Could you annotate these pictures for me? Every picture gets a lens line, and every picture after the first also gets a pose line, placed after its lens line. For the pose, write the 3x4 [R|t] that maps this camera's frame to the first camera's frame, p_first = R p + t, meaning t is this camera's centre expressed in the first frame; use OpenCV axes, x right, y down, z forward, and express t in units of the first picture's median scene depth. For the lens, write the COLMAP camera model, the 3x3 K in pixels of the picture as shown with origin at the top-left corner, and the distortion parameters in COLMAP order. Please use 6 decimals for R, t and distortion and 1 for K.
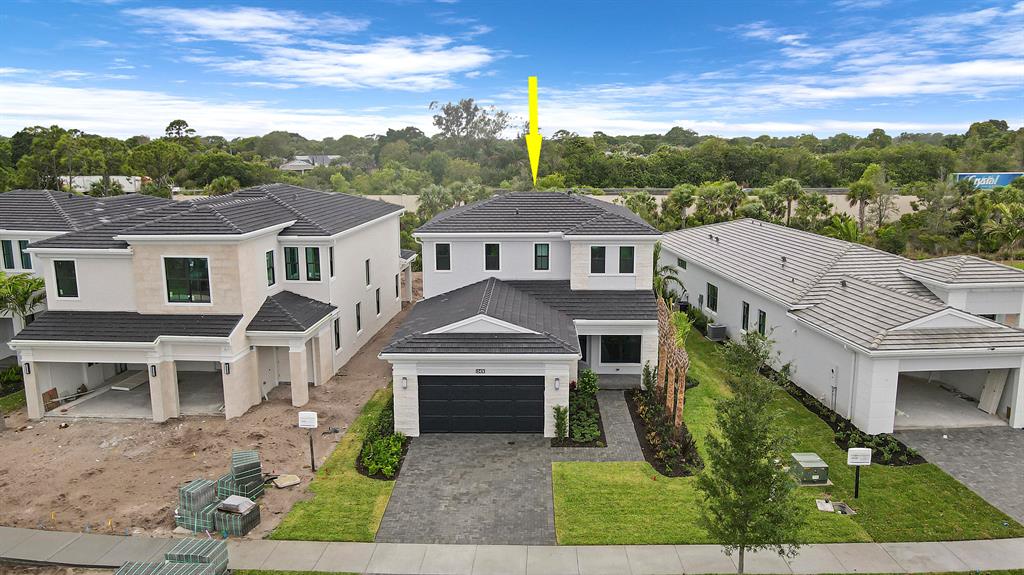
lens RADIAL K [[751.7, 0, 512.0], [0, 751.7, 287.5], [0, 0, 1]] dist [0.010576, 0.004349]
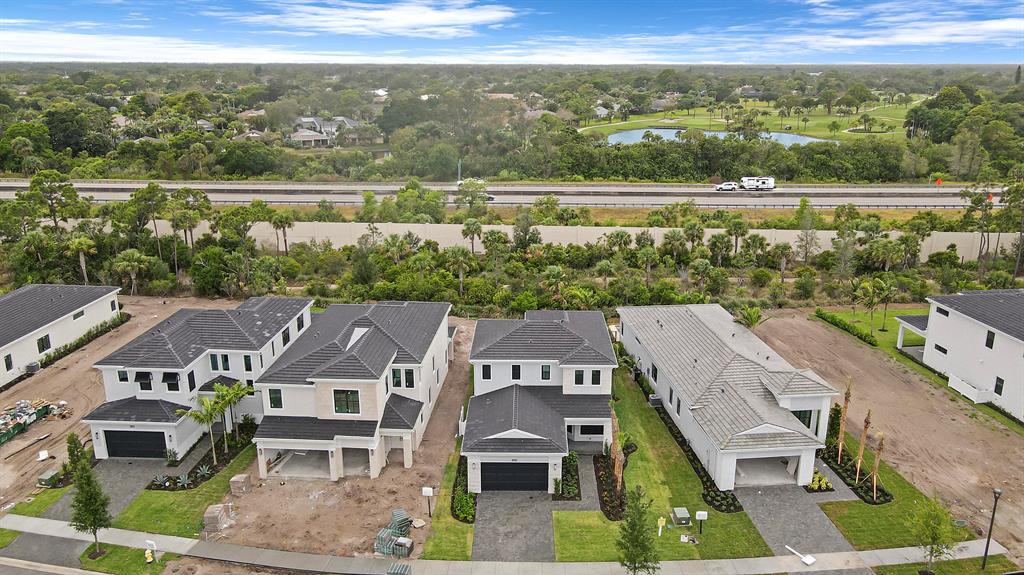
lens RADIAL K [[754.8, 0, 517.6], [0, 754.8, 284.2], [0, 0, 1]] dist [0.005072, 0.006903]
pose [[0.999822, 0.000201, 0.018884, -0.064895], [-0.002001, 0.995441, 0.095363, -0.469142], [-0.018779, -0.095383, 0.995263, -0.771673]]
